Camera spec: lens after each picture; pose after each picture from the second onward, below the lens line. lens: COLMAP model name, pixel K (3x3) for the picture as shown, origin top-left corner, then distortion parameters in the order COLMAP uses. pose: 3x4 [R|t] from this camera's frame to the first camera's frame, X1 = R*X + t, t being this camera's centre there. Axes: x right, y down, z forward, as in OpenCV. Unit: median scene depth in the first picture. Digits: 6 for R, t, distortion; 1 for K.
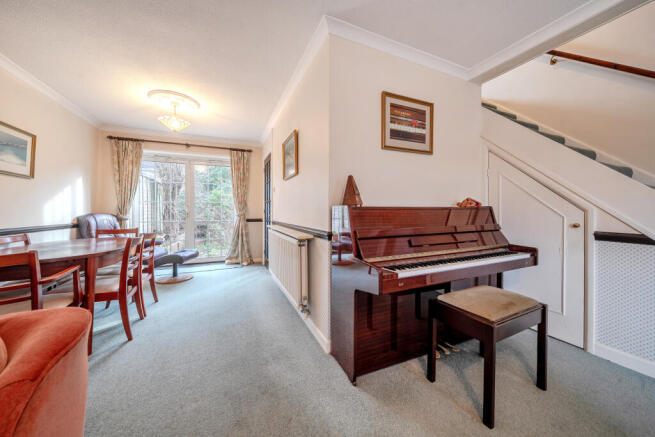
lens RADIAL K [[230.7, 0, 325.9], [0, 230.7, 213.3], [0, 0, 1]] dist [-0.005600, -0.000156]
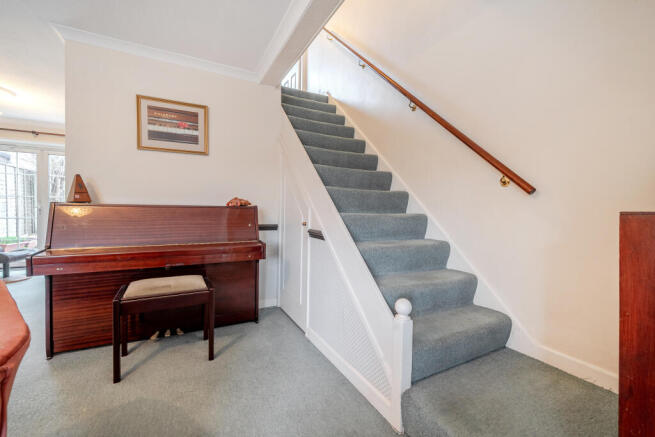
lens RADIAL K [[271.8, 0, 327.5], [0, 271.8, 218.5], [0, 0, 1]] dist [0.000450, -0.000080]
pose [[0.997453, 0.014542, 0.069833, 0.993320], [-0.015727, 0.999741, 0.016453, 0.001563], [-0.069576, -0.017509, 0.997423, -0.289898]]
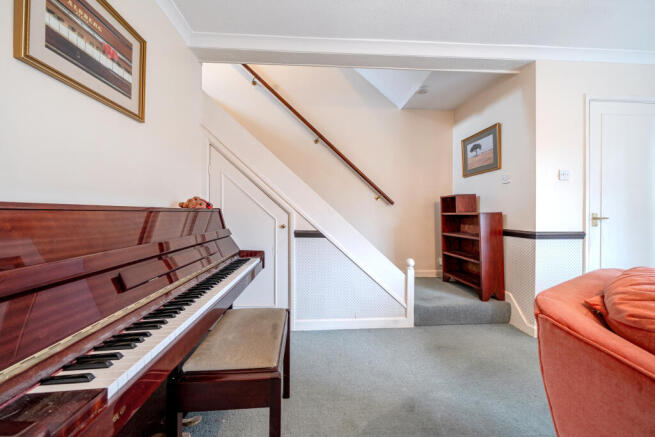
lens RADIAL K [[230.7, 0, 325.9], [0, 230.7, 213.3], [0, 0, 1]] dist [-0.005600, -0.000156]
pose [[0.351871, 0.002640, 0.936045, 0.062621], [0.009105, 0.999939, -0.006243, -0.003486], [-0.936004, 0.010720, 0.351826, 0.351417]]
